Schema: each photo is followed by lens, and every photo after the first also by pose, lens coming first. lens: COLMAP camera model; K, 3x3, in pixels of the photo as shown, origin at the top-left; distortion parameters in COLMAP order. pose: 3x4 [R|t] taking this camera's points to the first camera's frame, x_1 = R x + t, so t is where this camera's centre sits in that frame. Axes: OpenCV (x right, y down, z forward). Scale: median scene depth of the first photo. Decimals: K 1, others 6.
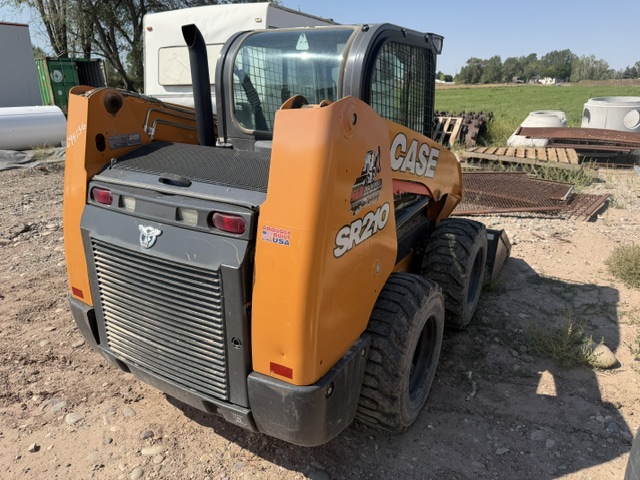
lens RADIAL K [[442.9, 0, 320.0], [0, 442.9, 240.0], [0, 0, 1]] dist [0.058210, -0.000950]
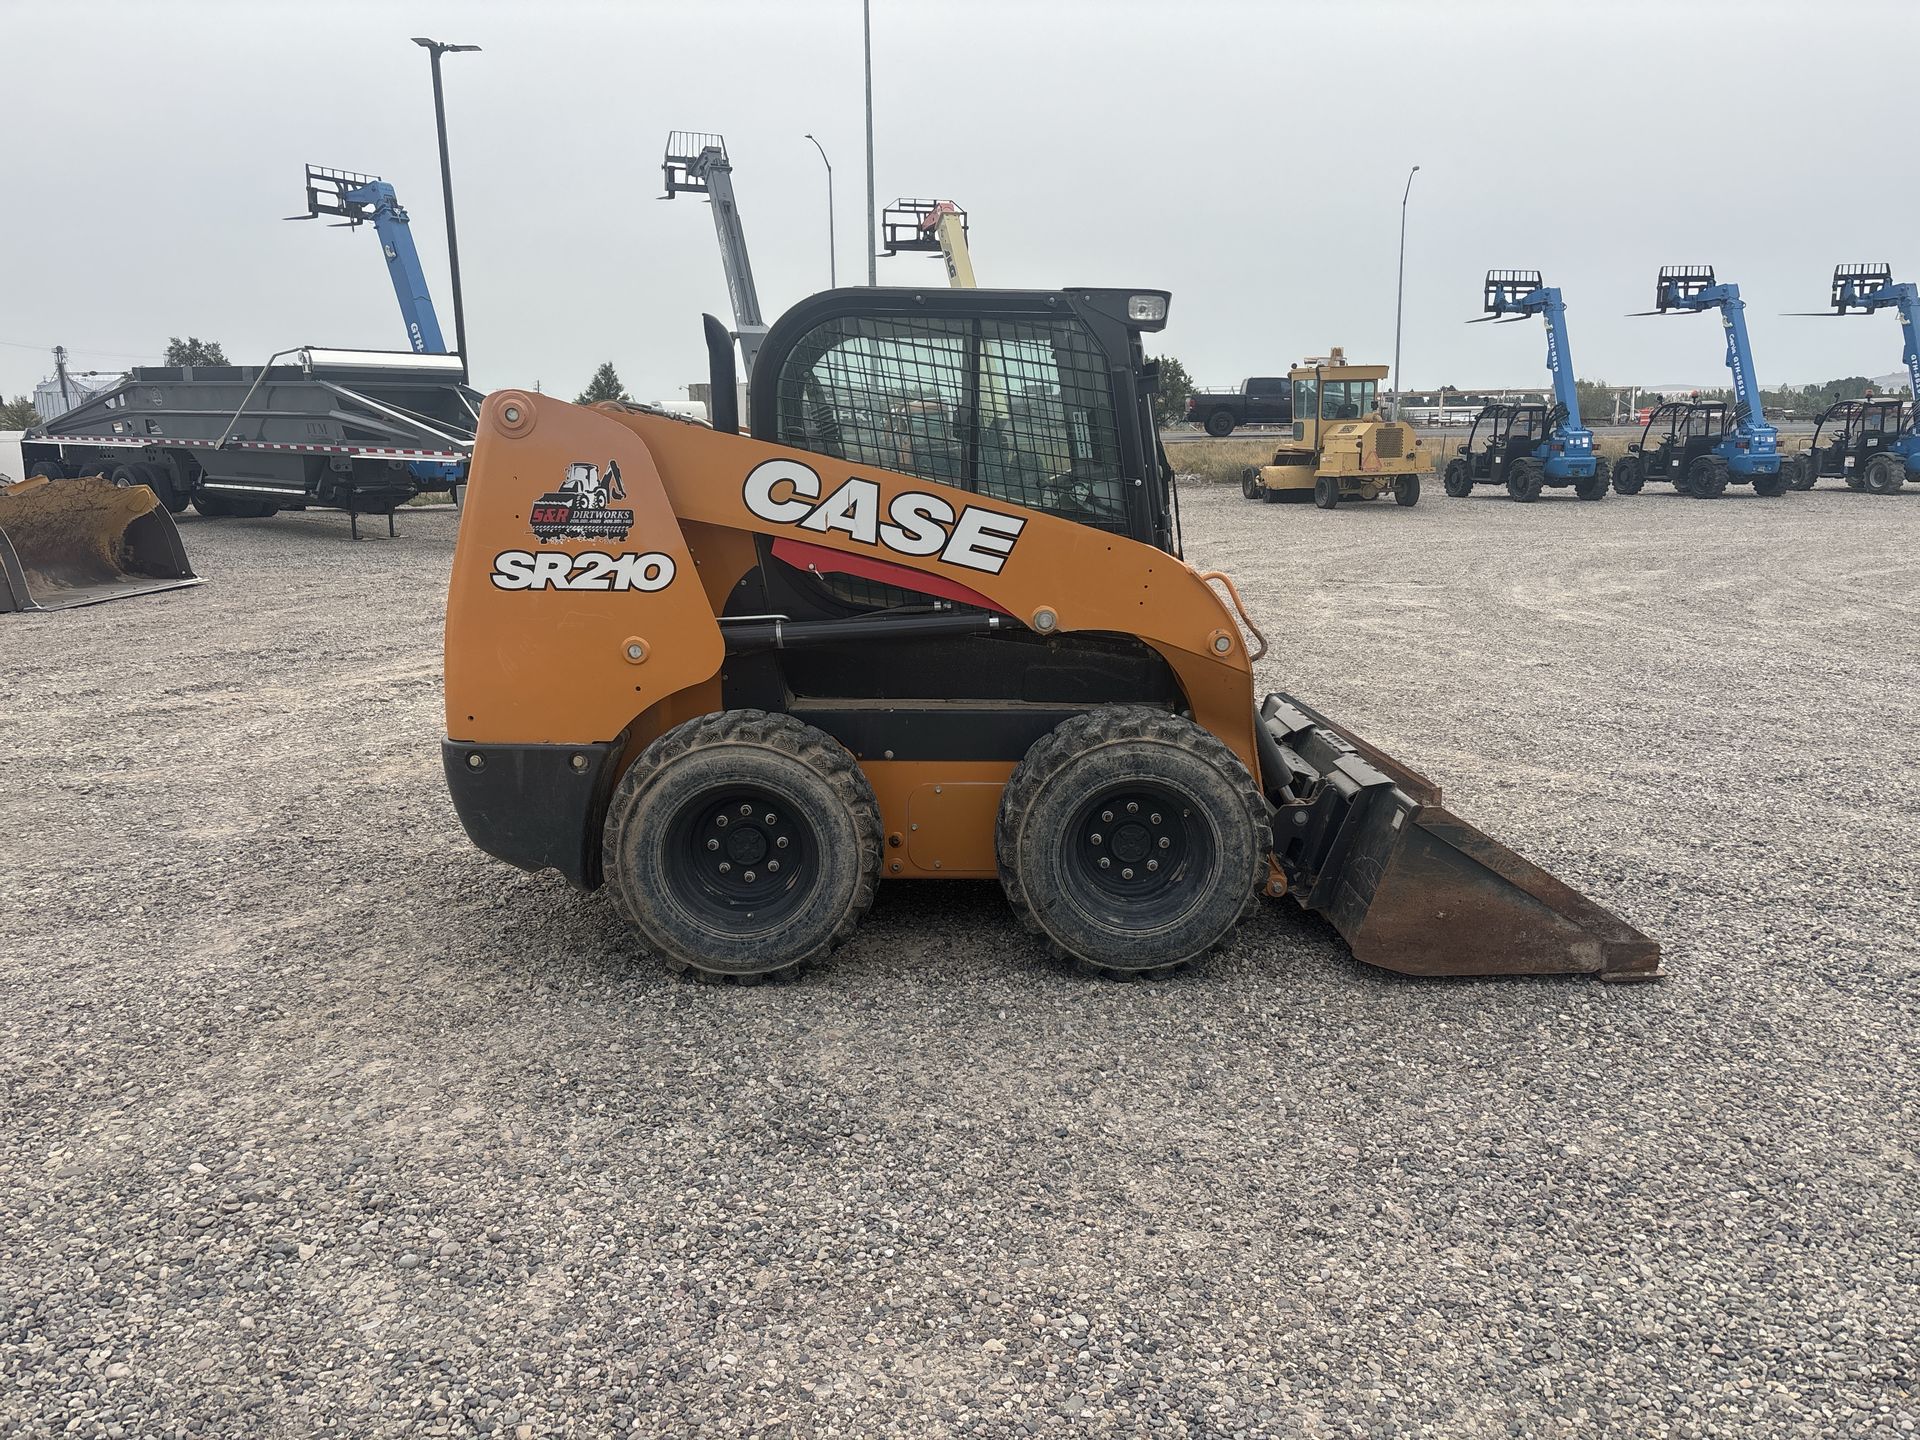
lens RADIAL K [[1451.7, 0, 960.0], [0, 1451.7, 720.0], [0, 0, 1]] dist [0.060245, -0.052467]
pose [[0.527314, 0.163442, -0.833802, 2.418411], [-0.286988, 0.957914, 0.006273, 0.013083], [0.799736, 0.235984, 0.552027, 0.248512]]
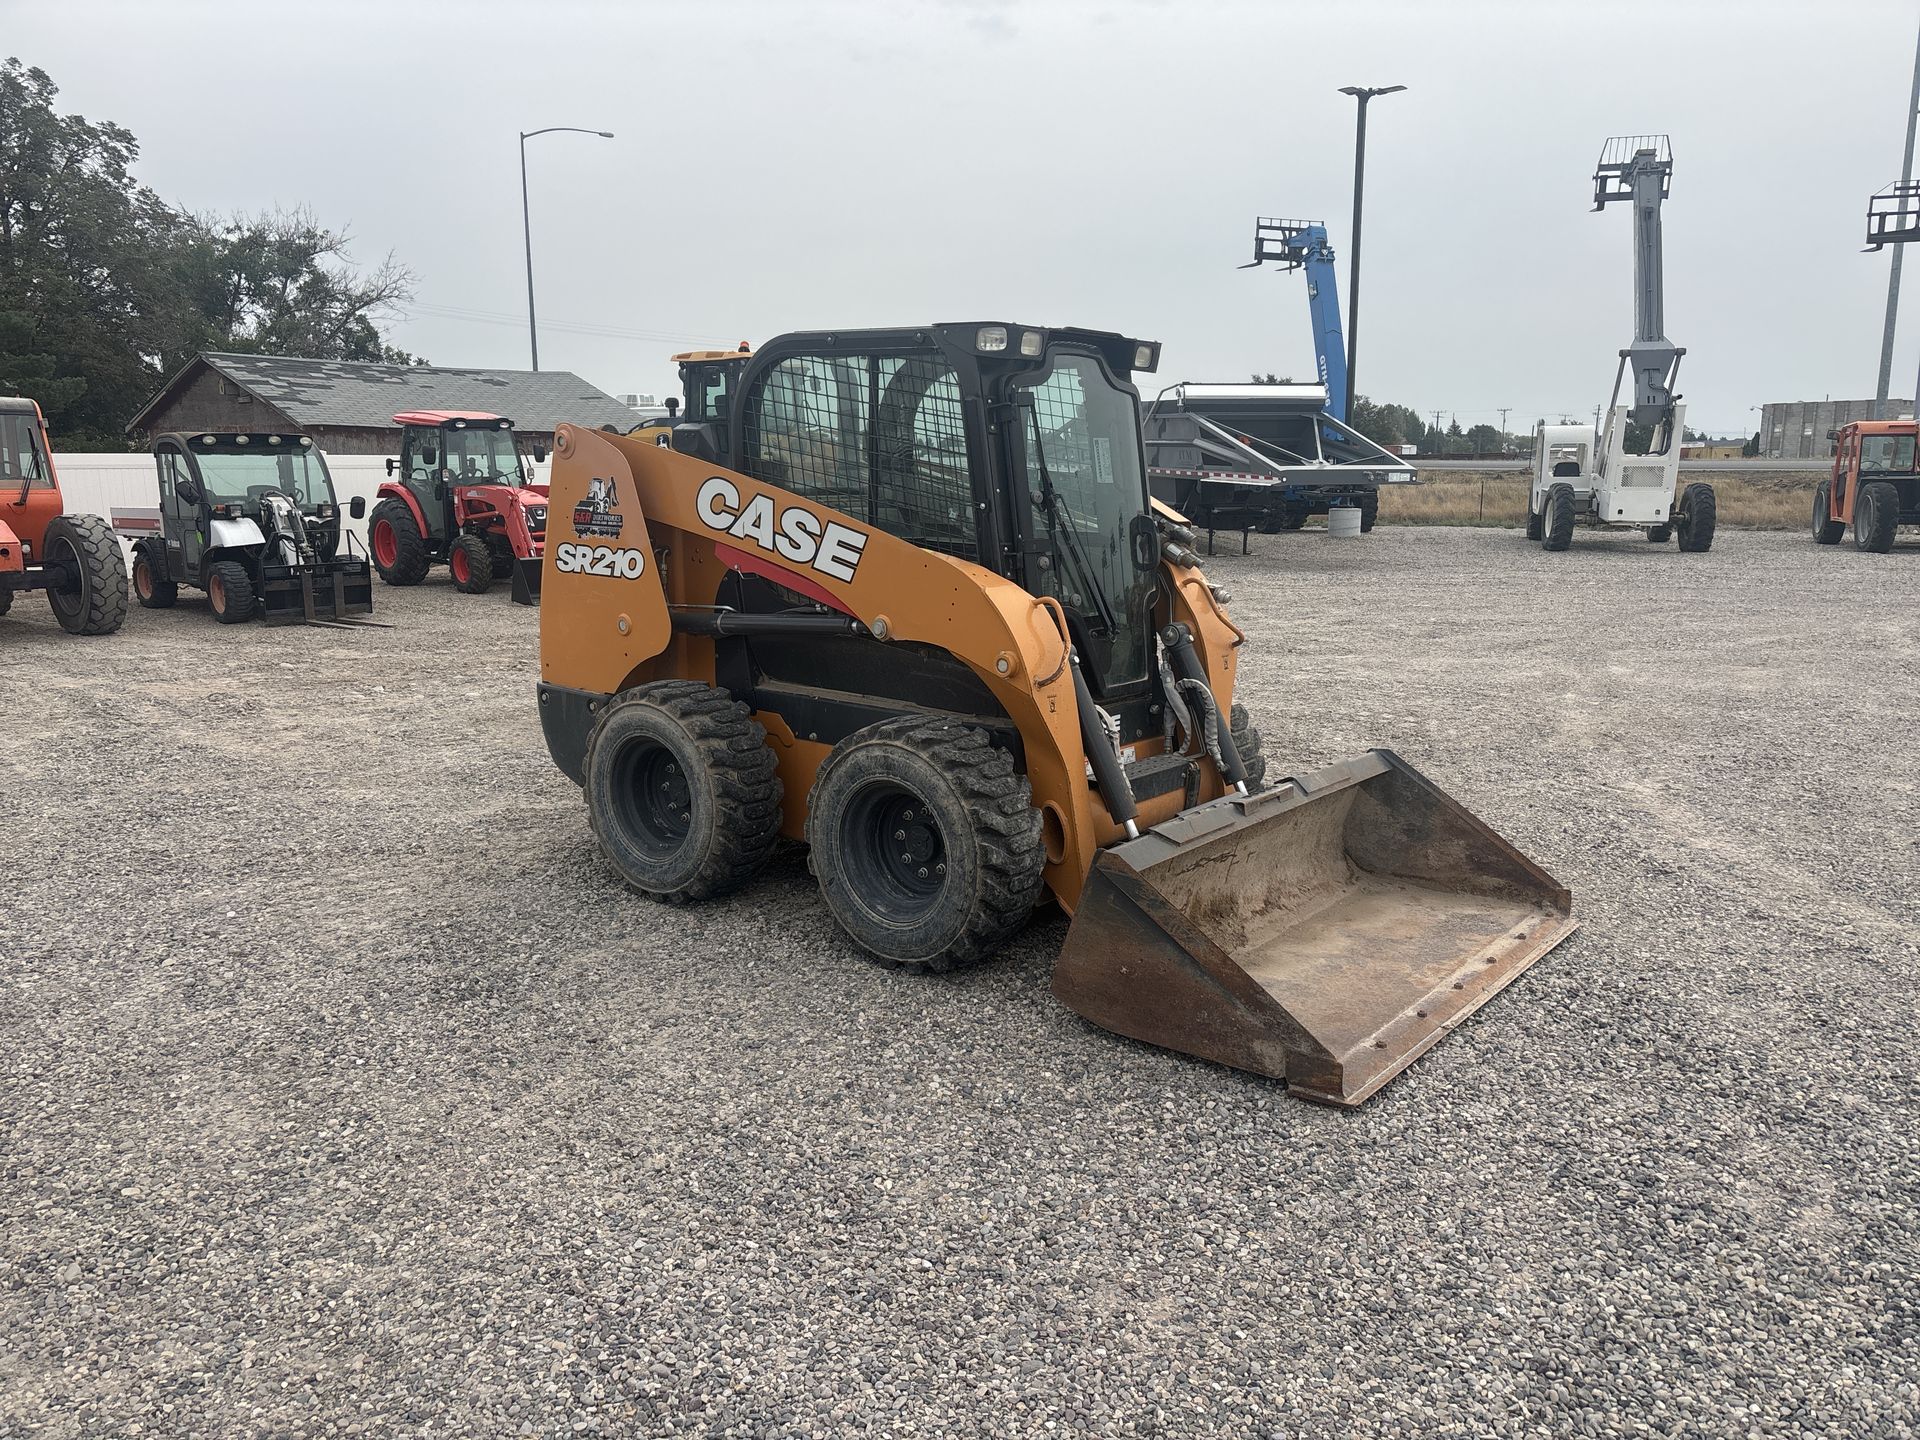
lens RADIAL K [[1442.2, 0, 953.0], [0, 1442.2, 721.7], [0, 0, 1]] dist [0.069208, -0.089074]
pose [[-0.143674, 0.177265, -0.973619, 3.022435], [-0.339650, 0.915235, 0.216756, -0.631621], [0.929514, 0.361832, -0.071287, 2.035843]]
